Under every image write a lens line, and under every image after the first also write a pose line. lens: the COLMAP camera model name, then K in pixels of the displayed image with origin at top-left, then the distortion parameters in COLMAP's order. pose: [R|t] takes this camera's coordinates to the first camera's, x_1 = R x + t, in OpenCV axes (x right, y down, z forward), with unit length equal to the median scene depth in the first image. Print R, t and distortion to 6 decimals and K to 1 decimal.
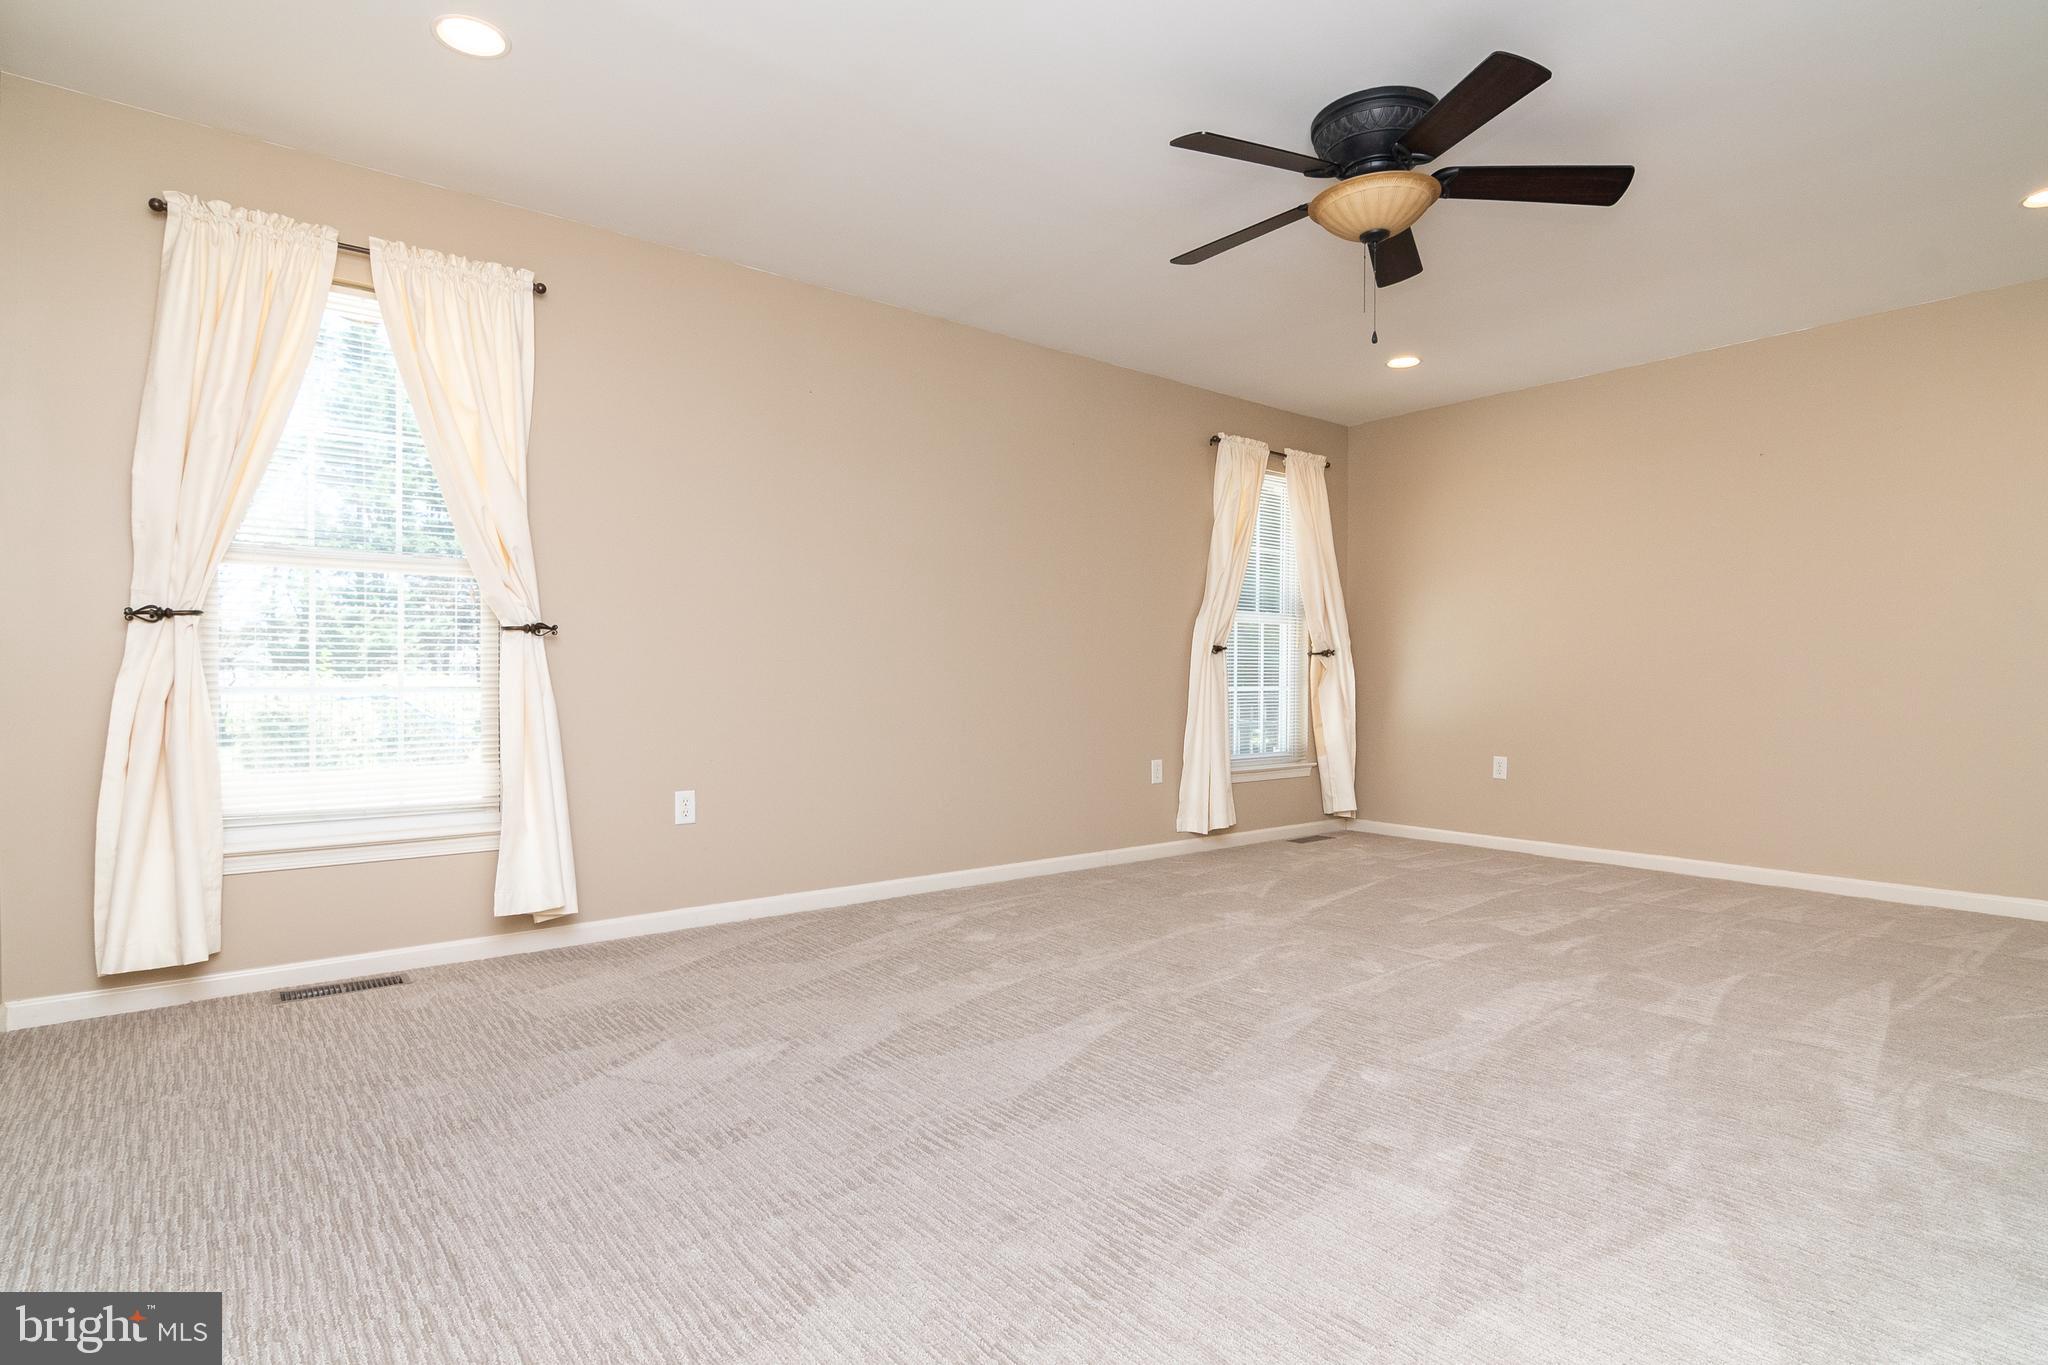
lens RADIAL K [[1030.1, 0, 1024.0], [0, 1030.1, 682.5], [0, 0, 1]] dist [-0.054683, -0.000191]
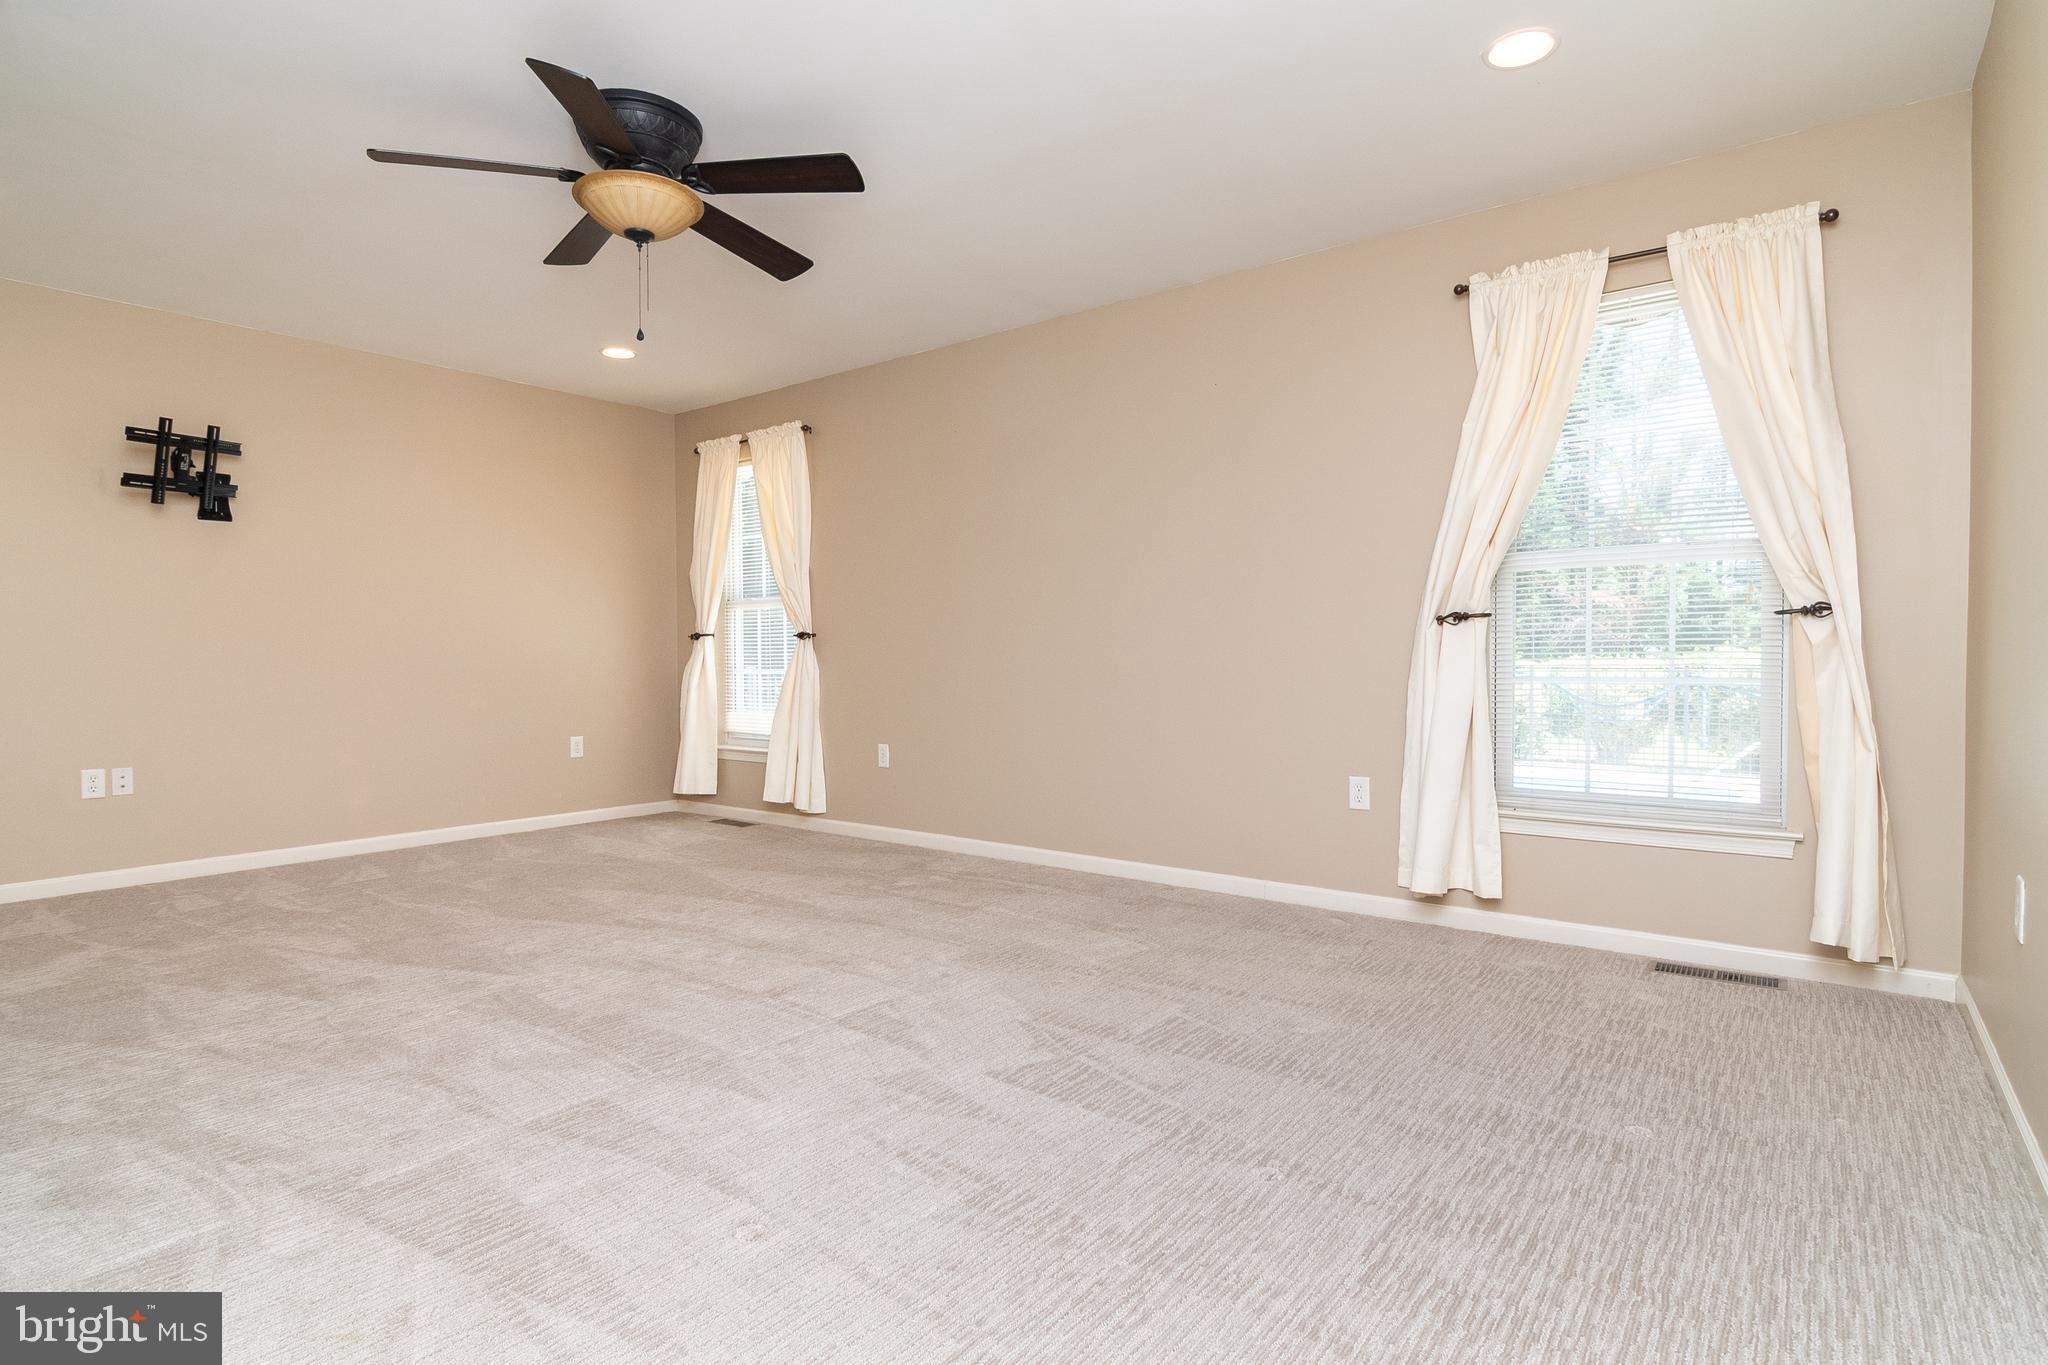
lens RADIAL K [[969.5, 0, 1023.4], [0, 969.5, 657.4], [0, 0, 1]] dist [0.018864, 0.000128]
pose [[0.260102, -0.011294, -0.965515, 0.214725], [-0.005039, 0.999902, -0.013054, 0.000470], [0.965568, 0.008260, 0.260020, 0.175257]]
